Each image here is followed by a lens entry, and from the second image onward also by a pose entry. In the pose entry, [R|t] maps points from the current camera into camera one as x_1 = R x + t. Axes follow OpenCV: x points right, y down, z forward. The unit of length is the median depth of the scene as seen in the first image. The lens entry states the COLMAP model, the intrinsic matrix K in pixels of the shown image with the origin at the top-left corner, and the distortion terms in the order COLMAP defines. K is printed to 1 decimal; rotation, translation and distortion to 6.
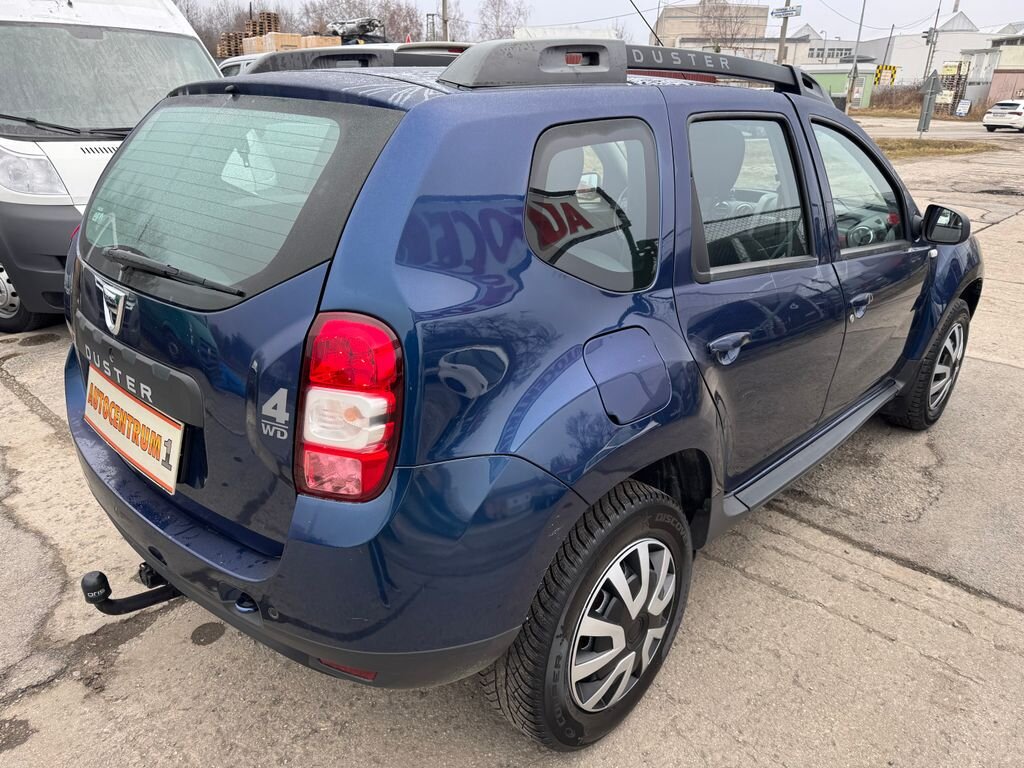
lens RADIAL K [[732.4, 0, 523.8], [0, 732.4, 385.0], [0, 0, 1]] dist [0.061054, -0.058198]
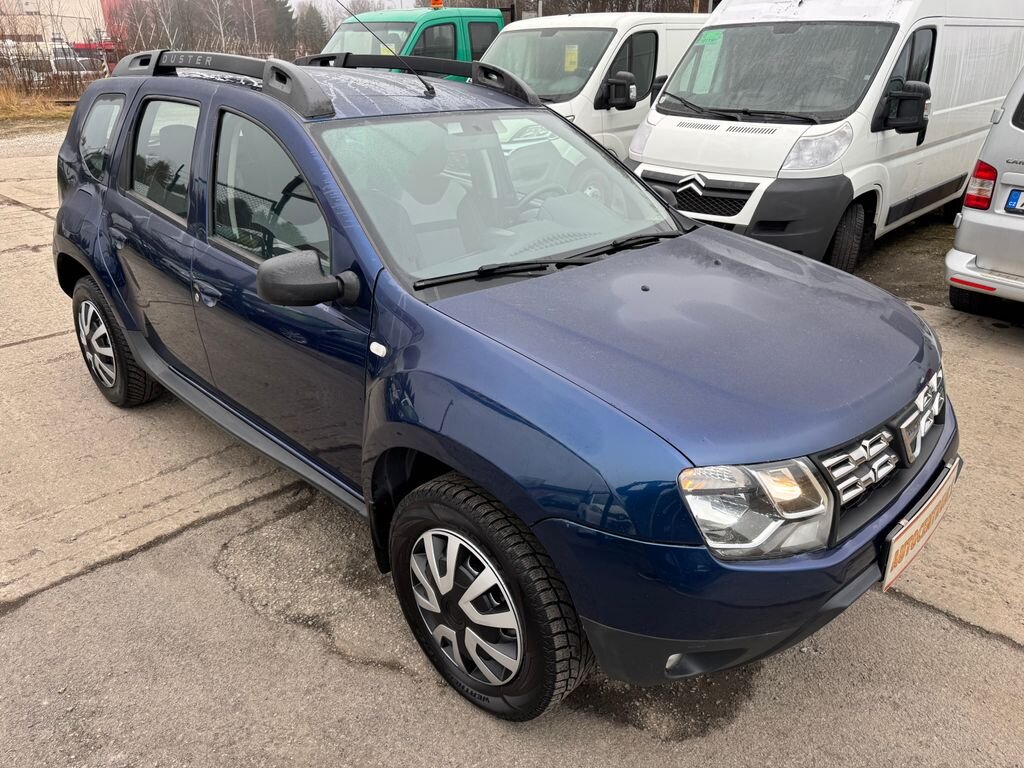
lens RADIAL K [[754.4, 0, 508.8], [0, 754.4, 370.4], [0, 0, 1]] dist [0.025067, 0.000203]
pose [[-0.035777, 0.371386, -0.927789, 1.465458], [-0.373079, 0.856301, 0.357156, -0.551643], [0.927110, 0.358917, 0.107920, 1.315671]]
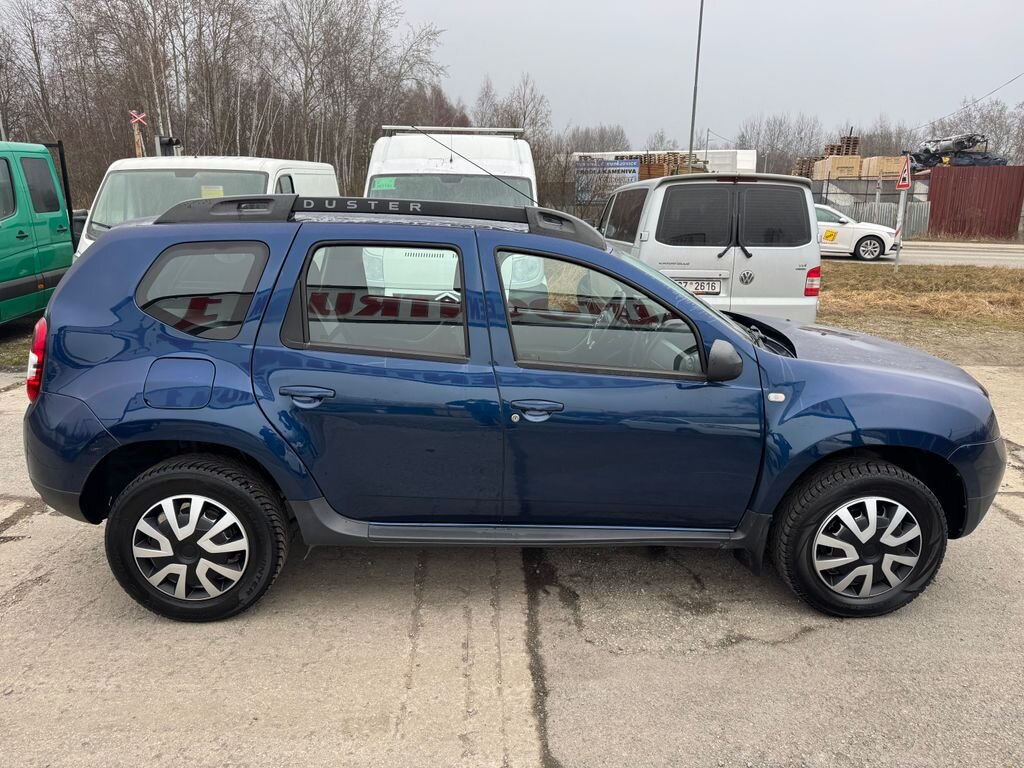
lens RADIAL K [[726.8, 0, 512.0], [0, 726.8, 384.0], [0, 0, 1]] dist [0.031039, -0.024083]
pose [[0.708623, 0.166555, -0.685647, 1.173648], [-0.260737, 0.964771, -0.035116, -0.098929], [0.655644, 0.203658, 0.727086, 0.173074]]
